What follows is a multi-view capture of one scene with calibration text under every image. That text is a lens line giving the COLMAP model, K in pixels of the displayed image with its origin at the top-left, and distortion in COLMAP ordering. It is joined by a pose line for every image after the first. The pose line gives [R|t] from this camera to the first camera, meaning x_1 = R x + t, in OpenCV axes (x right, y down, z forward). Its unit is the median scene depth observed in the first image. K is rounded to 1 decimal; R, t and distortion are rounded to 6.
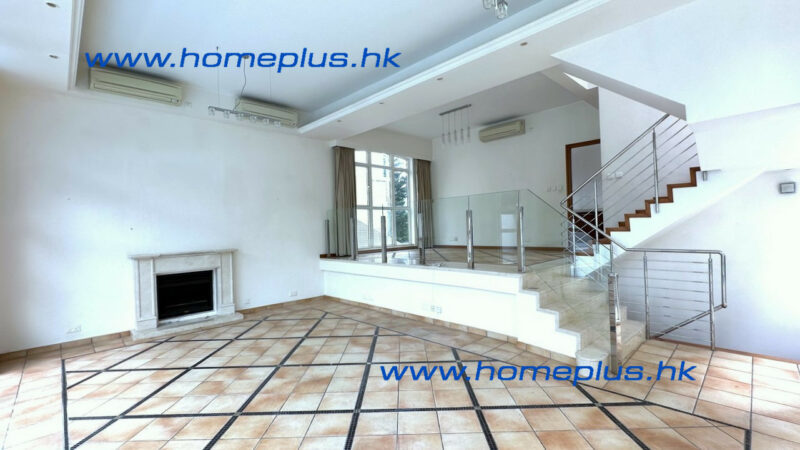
lens RADIAL K [[336.4, 0, 402.1], [0, 336.4, 224.1], [0, 0, 1]] dist [-0.012583, -0.000161]
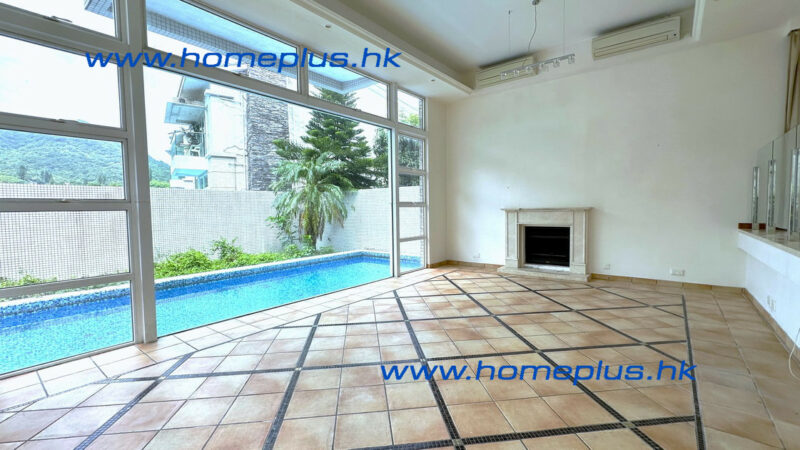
lens RADIAL K [[336.4, 0, 402.1], [0, 336.4, 224.1], [0, 0, 1]] dist [-0.012583, -0.000161]
pose [[0.152779, 0.079915, -0.985024, 0.386298], [0.021706, 0.996213, 0.084189, 0.035903], [0.988022, -0.034244, 0.150466, 0.388375]]
